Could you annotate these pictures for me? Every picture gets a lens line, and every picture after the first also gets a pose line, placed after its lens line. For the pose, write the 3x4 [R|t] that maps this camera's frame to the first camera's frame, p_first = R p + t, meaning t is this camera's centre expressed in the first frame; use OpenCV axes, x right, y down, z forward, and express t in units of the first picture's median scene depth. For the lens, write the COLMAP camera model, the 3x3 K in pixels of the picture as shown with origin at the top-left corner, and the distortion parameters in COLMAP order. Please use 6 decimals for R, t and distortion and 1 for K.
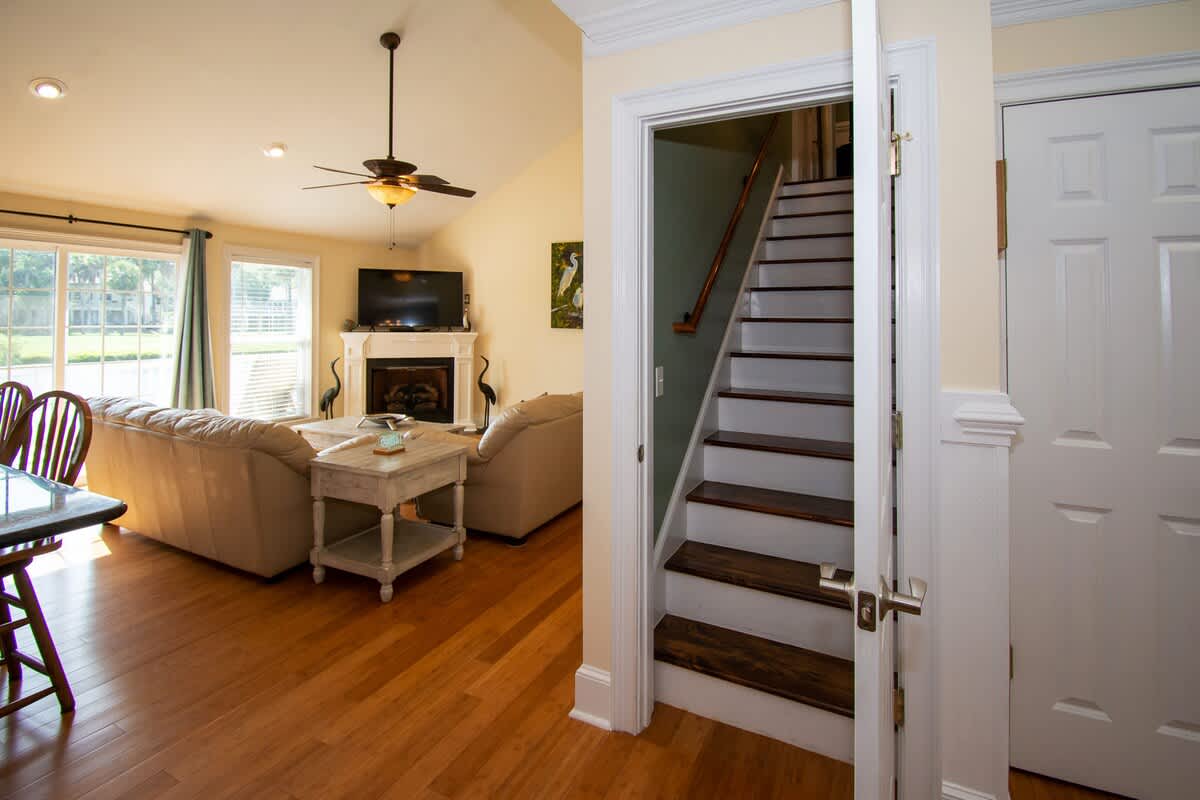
lens RADIAL K [[562.3, 0, 611.1], [0, 562.3, 314.0], [0, 0, 1]] dist [0.002479, -0.012311]
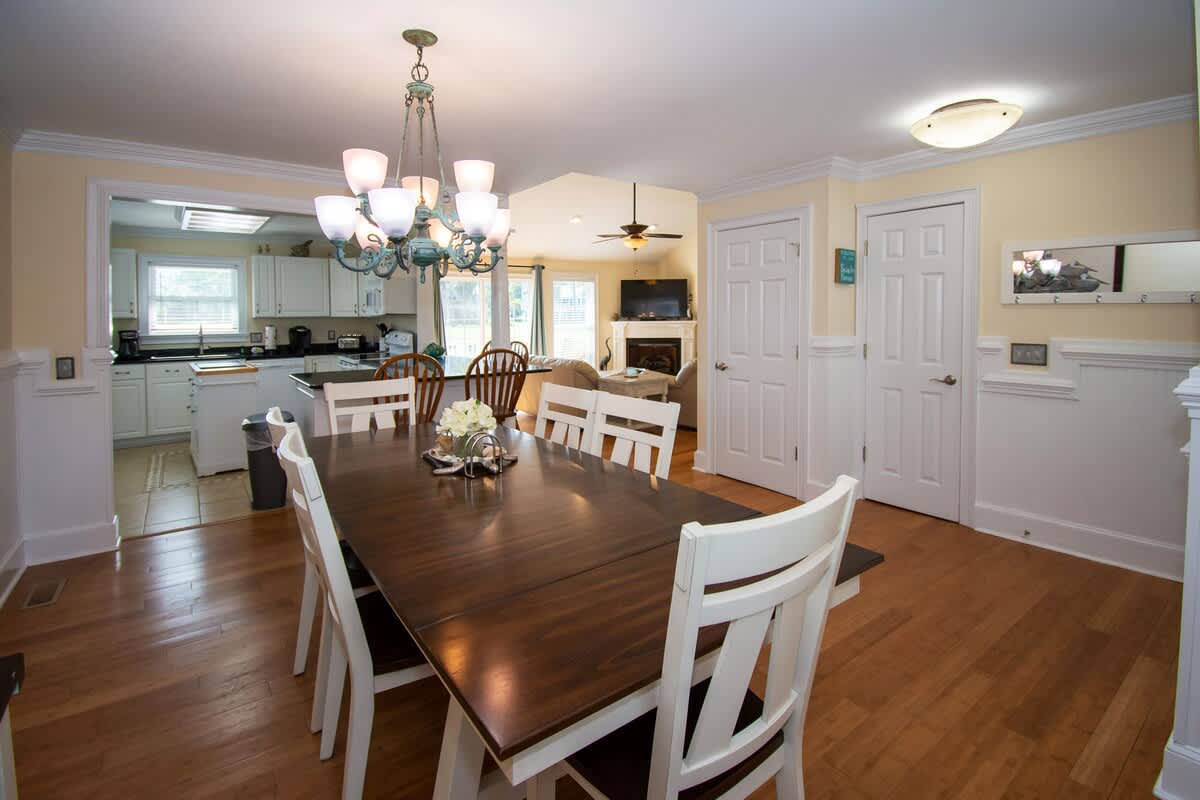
lens RADIAL K [[551.8, 0, 606.5], [0, 551.8, 317.0], [0, 0, 1]] dist [-0.000011, -0.004830]
pose [[0.899052, -0.011712, -0.437685, 0.186559], [0.019840, 0.999705, 0.014002, -0.001340], [0.437392, -0.021272, 0.899019, -0.398442]]
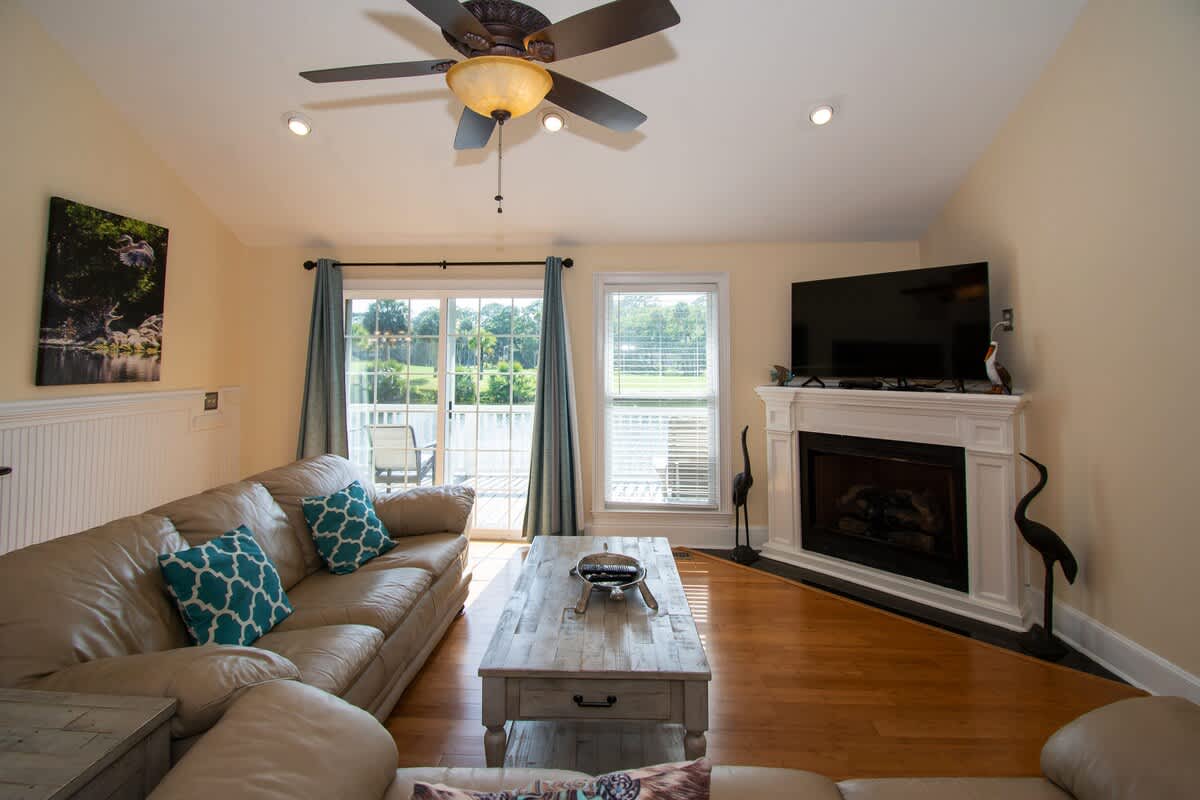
lens RADIAL K [[551.8, 0, 595.4], [0, 551.8, 335.6], [0, 0, 1]] dist [-0.000011, -0.004830]
pose [[0.388185, -0.049165, -0.920269, 0.024577], [0.010567, 0.998748, -0.048901, 0.004650], [0.921521, 0.009258, 0.388218, 0.580355]]
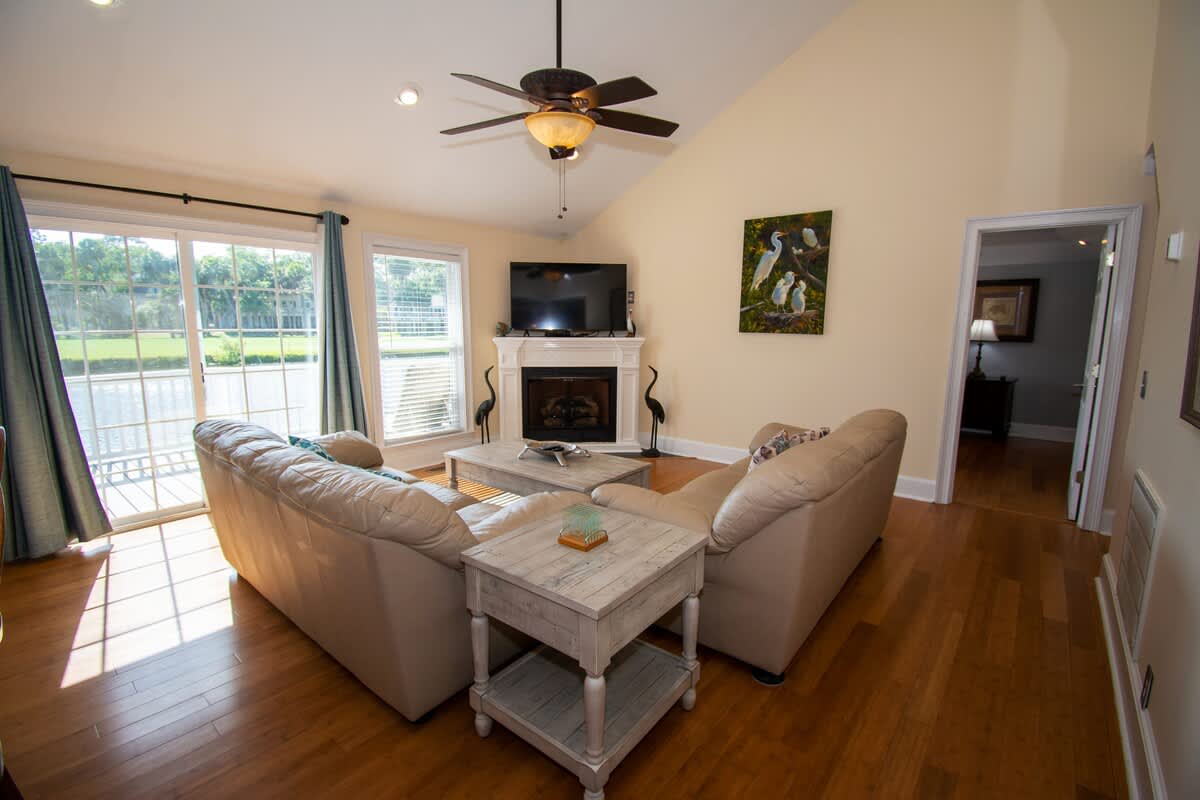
lens RADIAL K [[528.7, 0, 604.0], [0, 528.7, 401.6], [0, 0, 1]] dist [-0.001400, -0.002683]
pose [[0.972262, 0.032768, -0.231589, -0.118405], [0.003610, 0.987918, 0.154938, 0.005296], [0.233868, -0.151476, 0.960396, 0.232139]]
